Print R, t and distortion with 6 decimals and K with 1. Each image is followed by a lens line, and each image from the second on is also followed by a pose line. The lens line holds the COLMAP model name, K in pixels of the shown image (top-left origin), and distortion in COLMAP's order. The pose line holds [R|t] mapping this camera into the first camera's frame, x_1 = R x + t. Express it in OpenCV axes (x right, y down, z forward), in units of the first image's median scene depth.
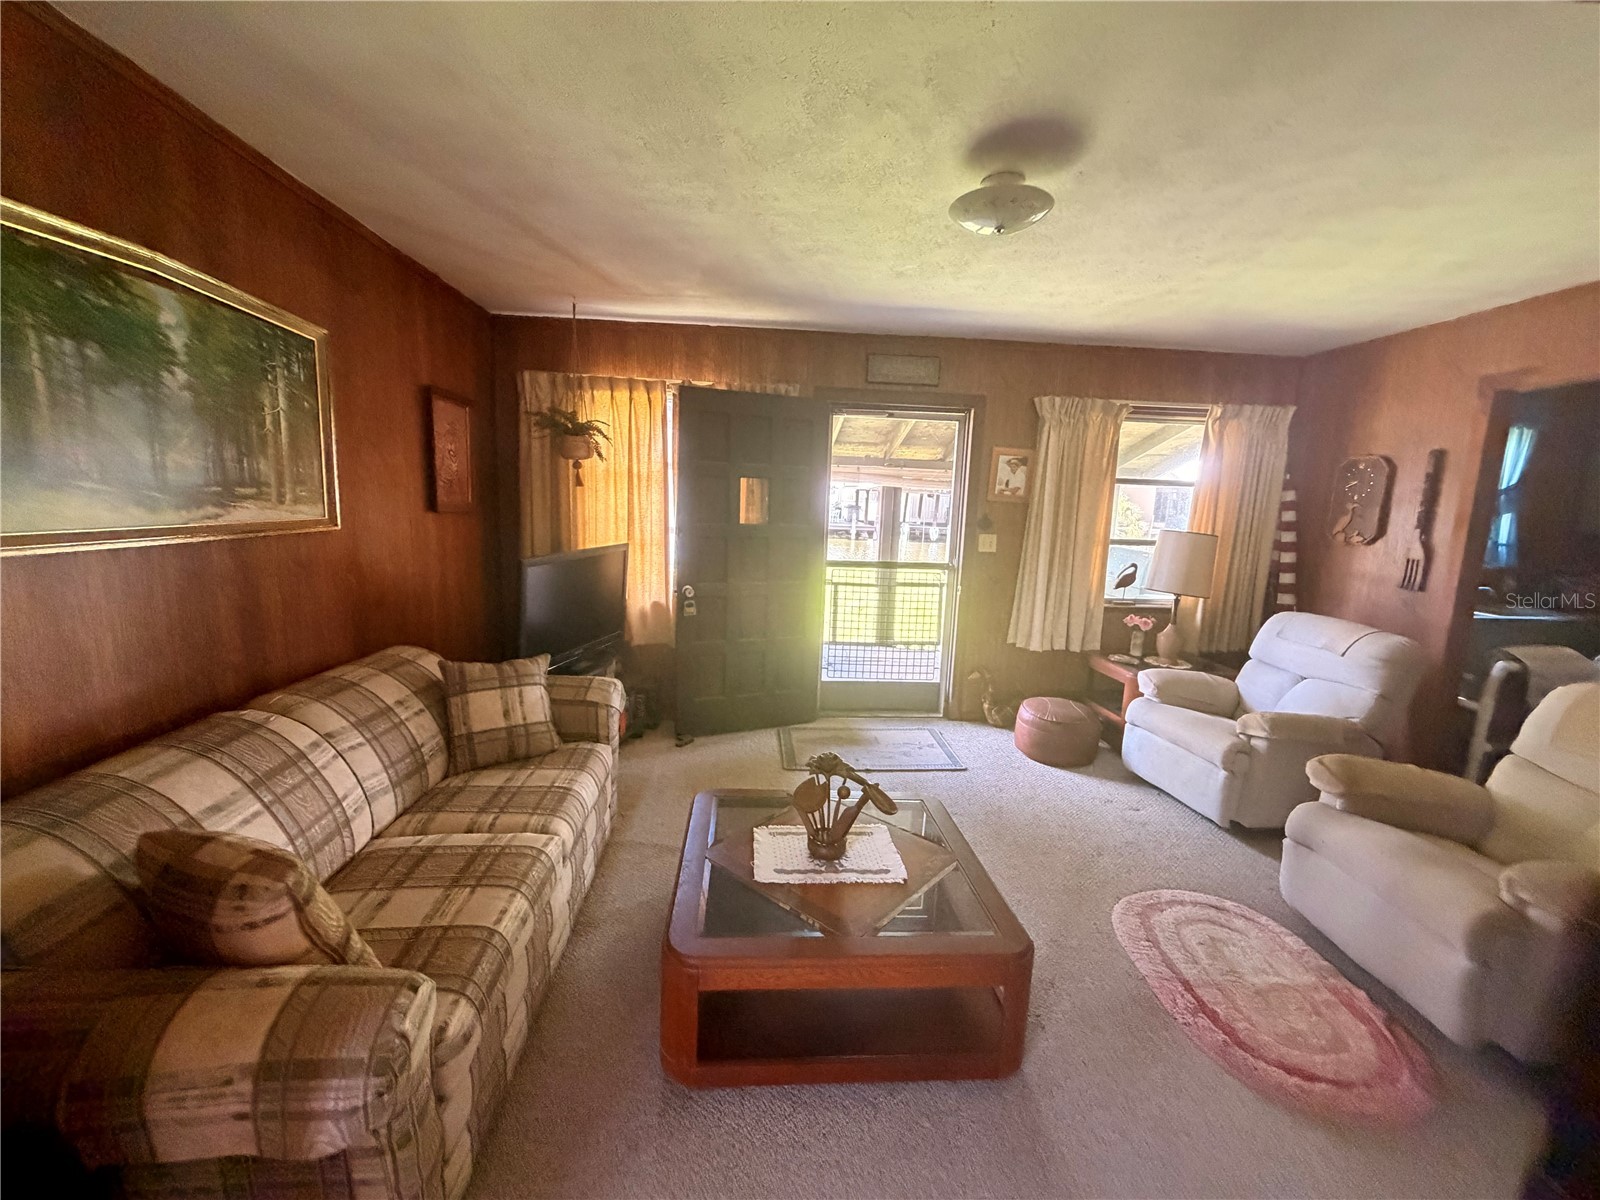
lens RADIAL K [[638.1, 0, 791.6], [0, 638.1, 590.9], [0, 0, 1]] dist [-0.000869, 0.000310]
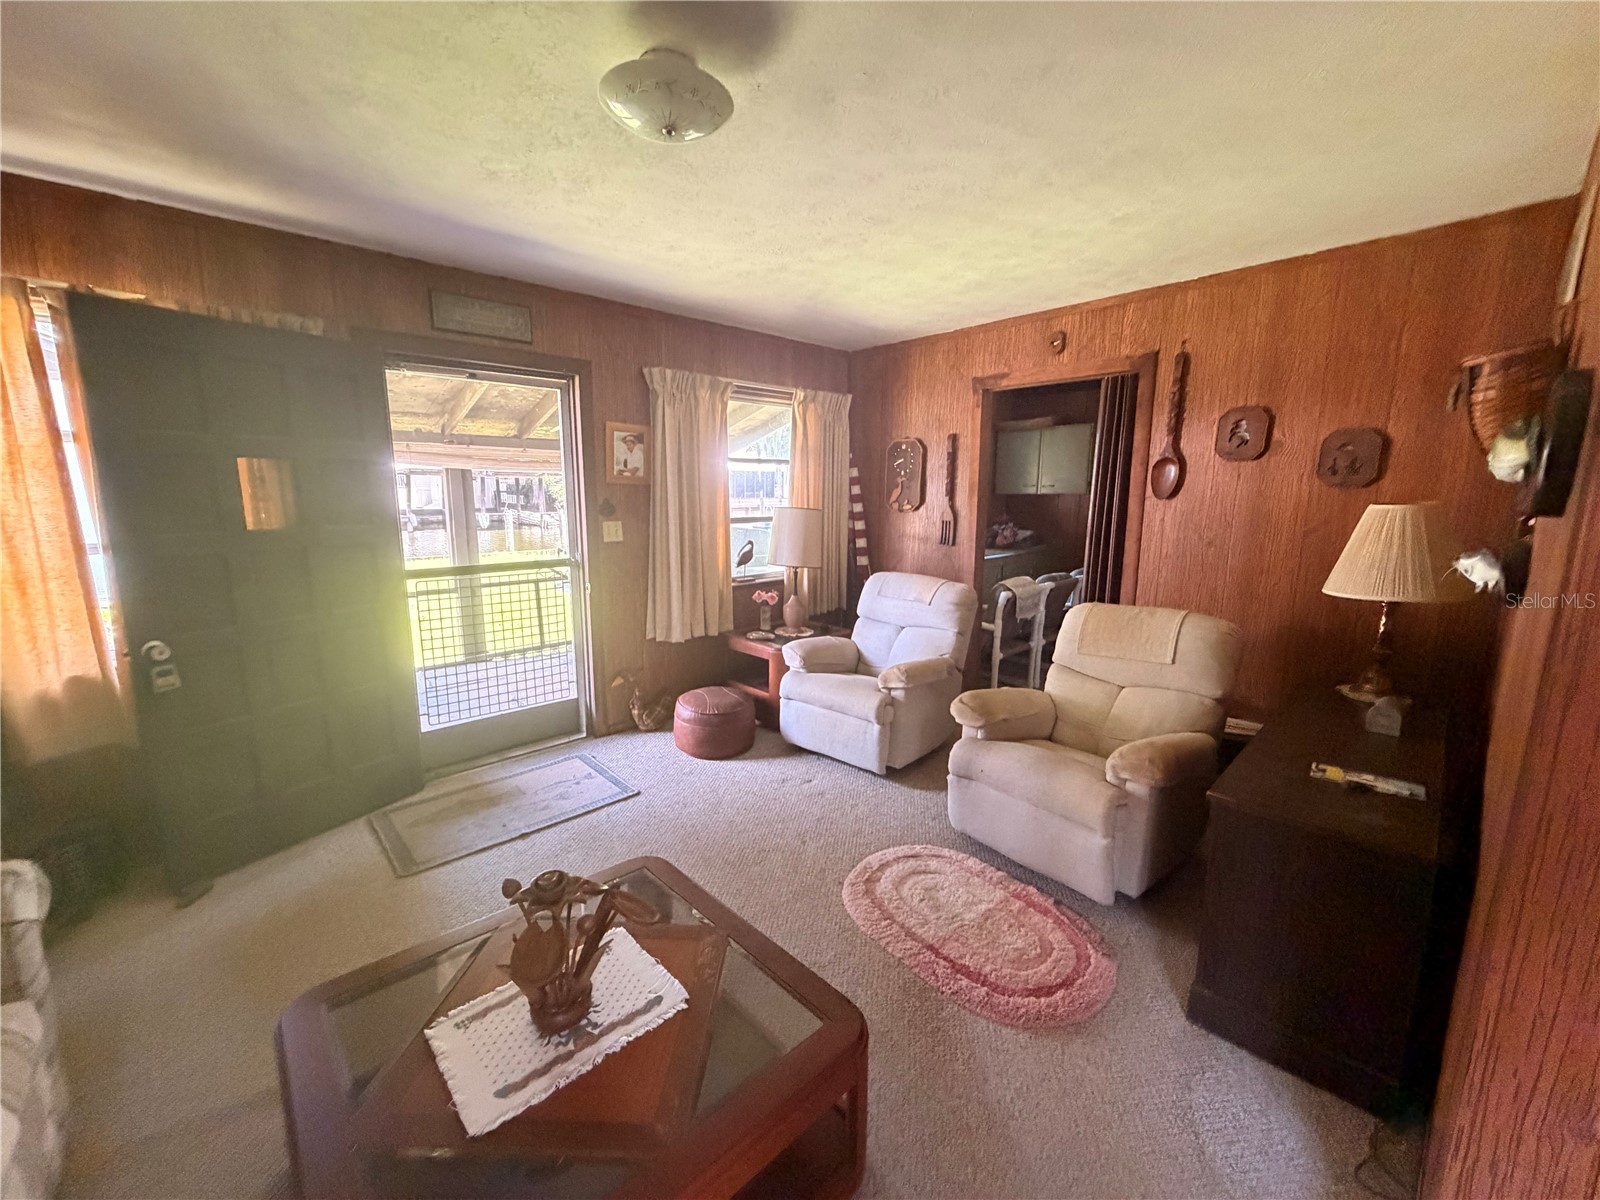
lens RADIAL K [[638.1, 0, 793.1], [0, 638.1, 596.8], [0, 0, 1]] dist [-0.000869, 0.000310]
pose [[0.777538, -0.136220, 0.613904, -0.063689], [0.112489, 0.990638, 0.077341, -0.030394], [-0.618693, 0.008922, 0.785583, 0.181621]]
